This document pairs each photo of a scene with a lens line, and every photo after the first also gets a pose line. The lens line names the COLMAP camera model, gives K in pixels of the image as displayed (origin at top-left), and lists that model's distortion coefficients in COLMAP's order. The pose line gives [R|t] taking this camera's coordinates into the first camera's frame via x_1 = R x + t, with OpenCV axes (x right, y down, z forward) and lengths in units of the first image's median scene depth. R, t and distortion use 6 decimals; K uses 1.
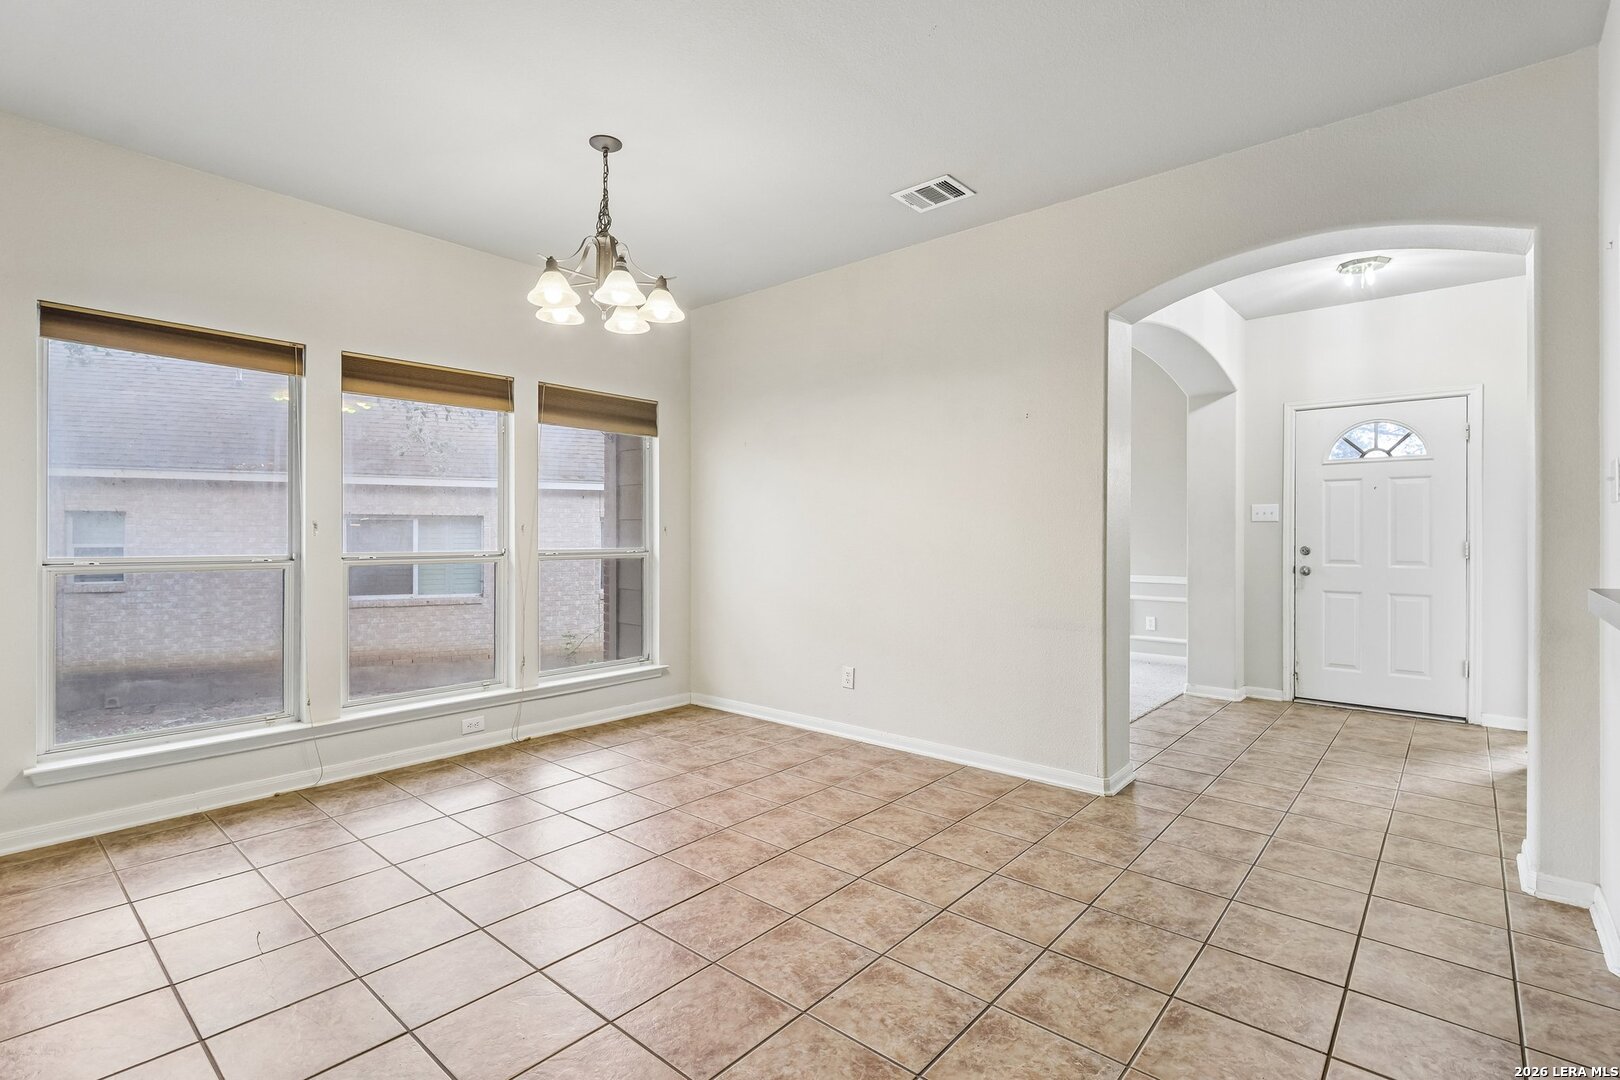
lens RADIAL K [[752.8, 0, 805.4], [0, 752.8, 538.2], [0, 0, 1]] dist [0.002129, -0.000571]
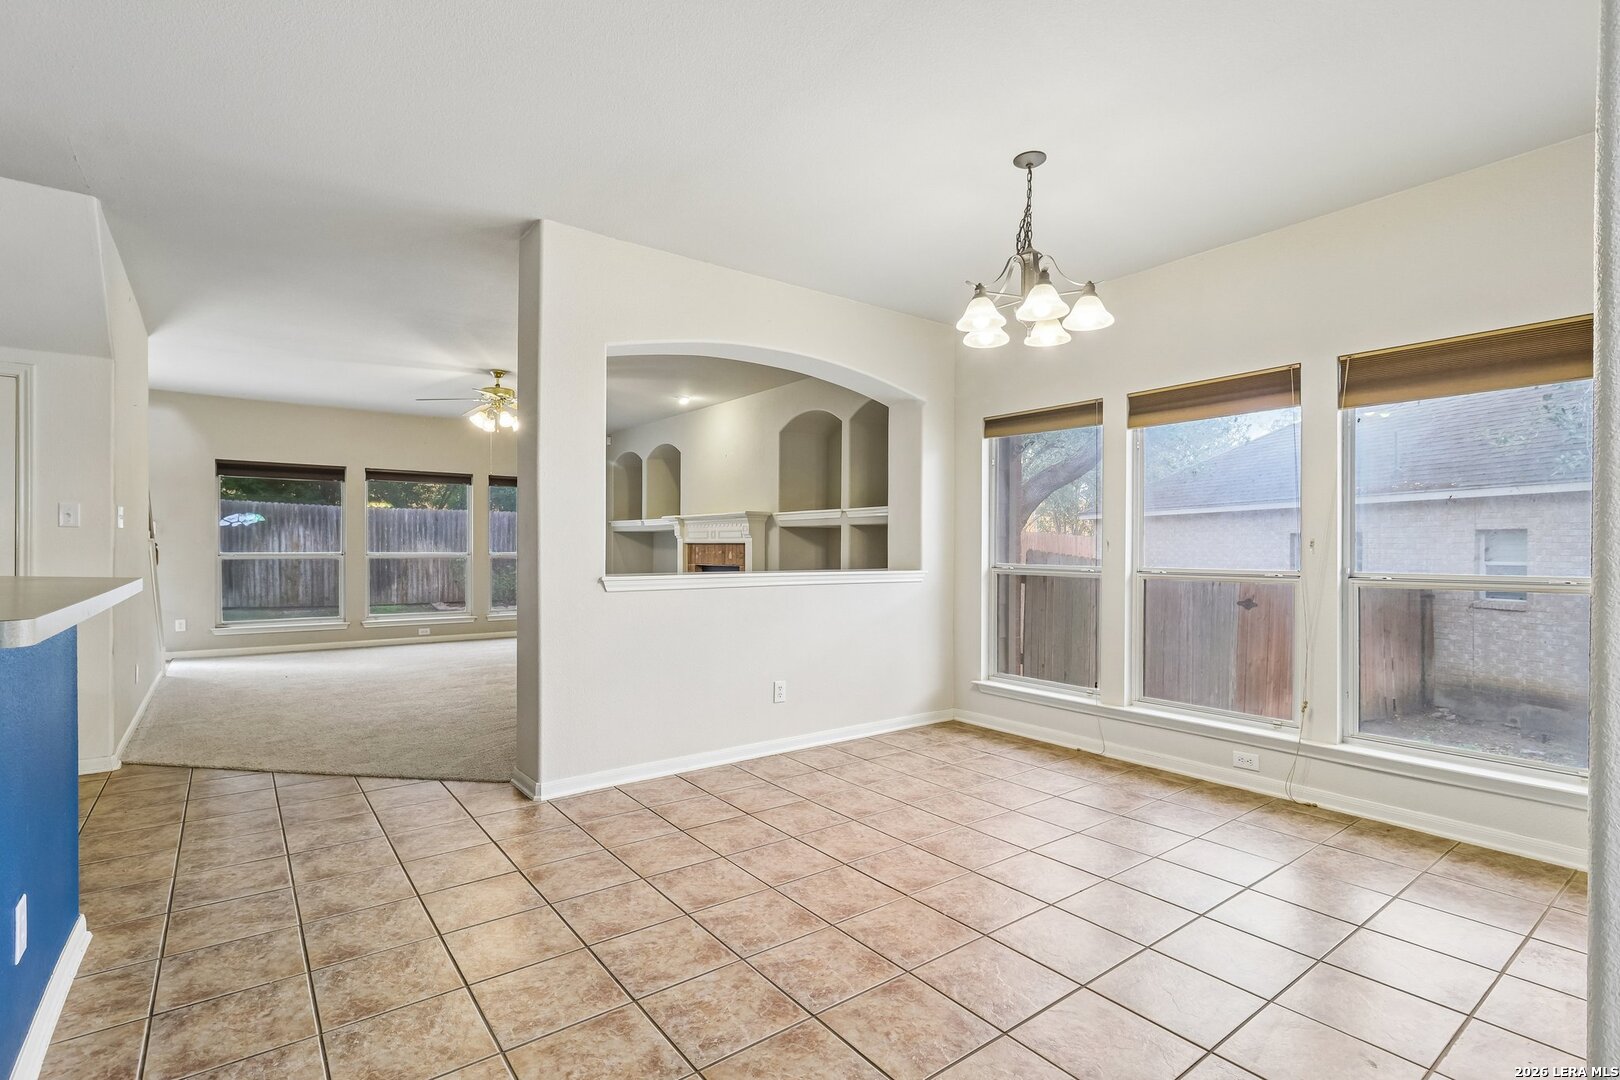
lens RADIAL K [[752.8, 0, 803.9], [0, 752.8, 548.7], [0, 0, 1]] dist [0.002129, -0.000571]
pose [[-0.203003, -0.000359, -0.979178, 0.471197], [-0.010570, 0.999942, 0.001824, -0.003668], [0.979121, 0.010720, -0.202995, 0.554965]]
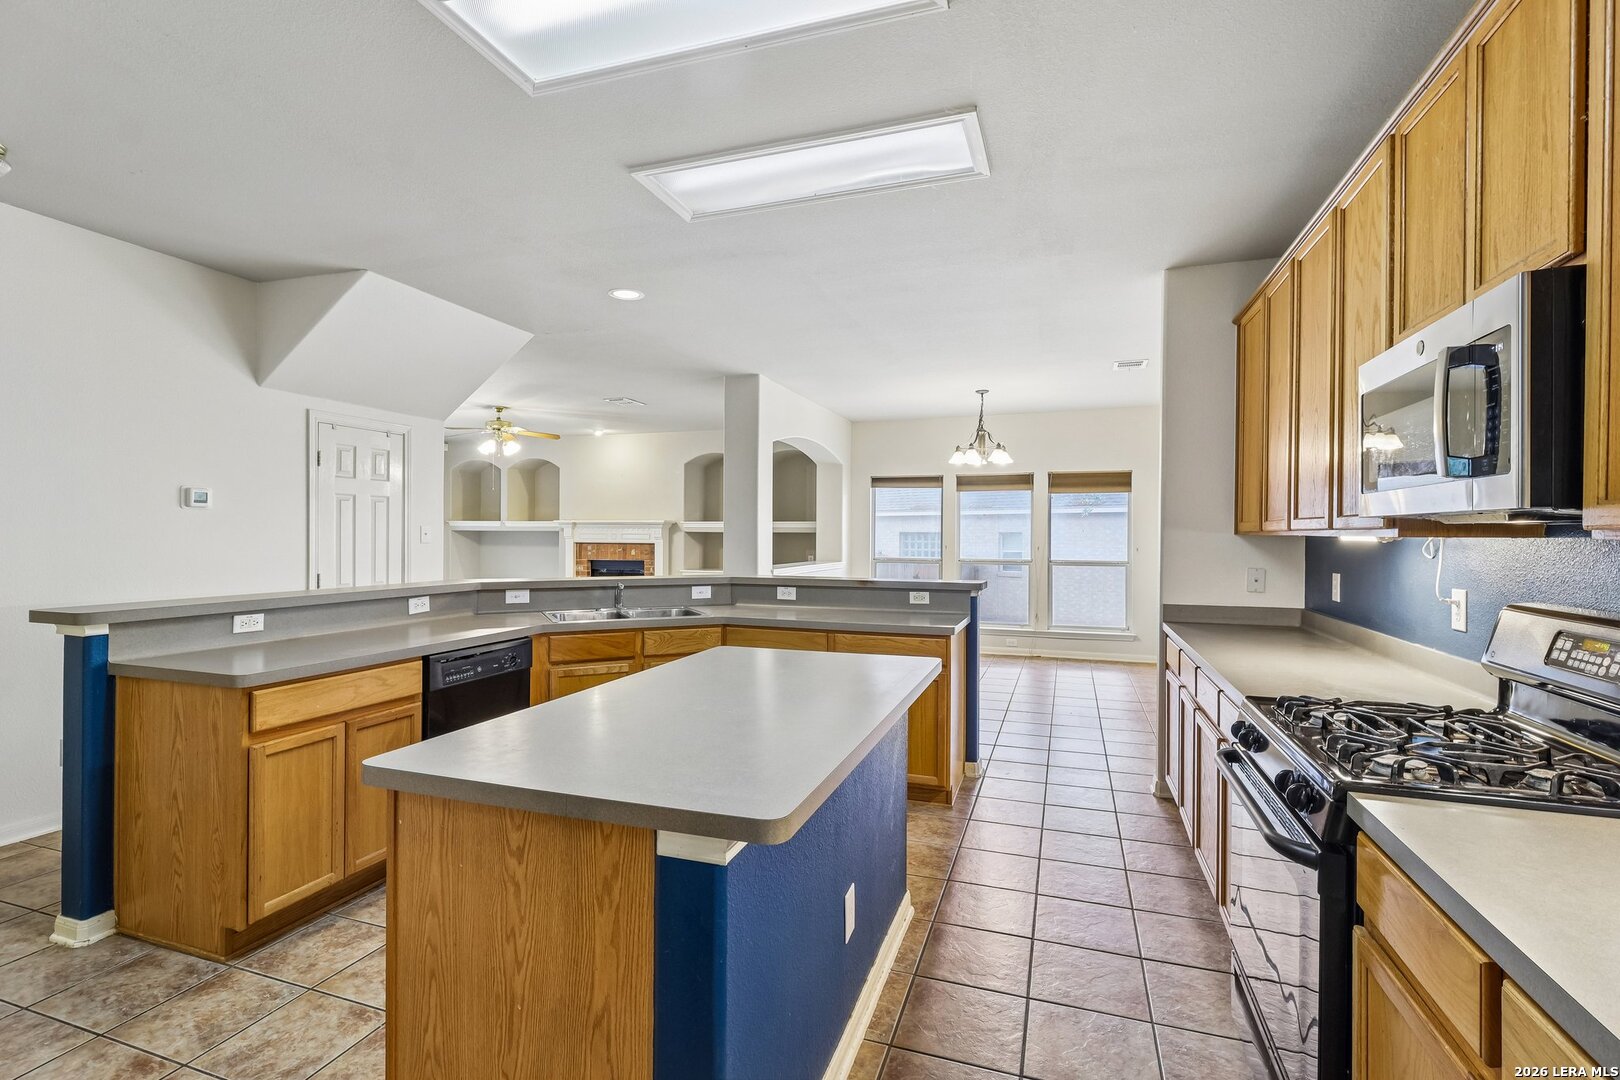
lens RADIAL K [[752.8, 0, 808.1], [0, 752.8, 537.5], [0, 0, 1]] dist [0.002129, -0.000571]
pose [[0.369192, 0.002269, -0.929351, 1.080177], [-0.011022, 0.999937, -0.001937, -0.027965], [0.929288, 0.010959, 0.369194, -0.245730]]
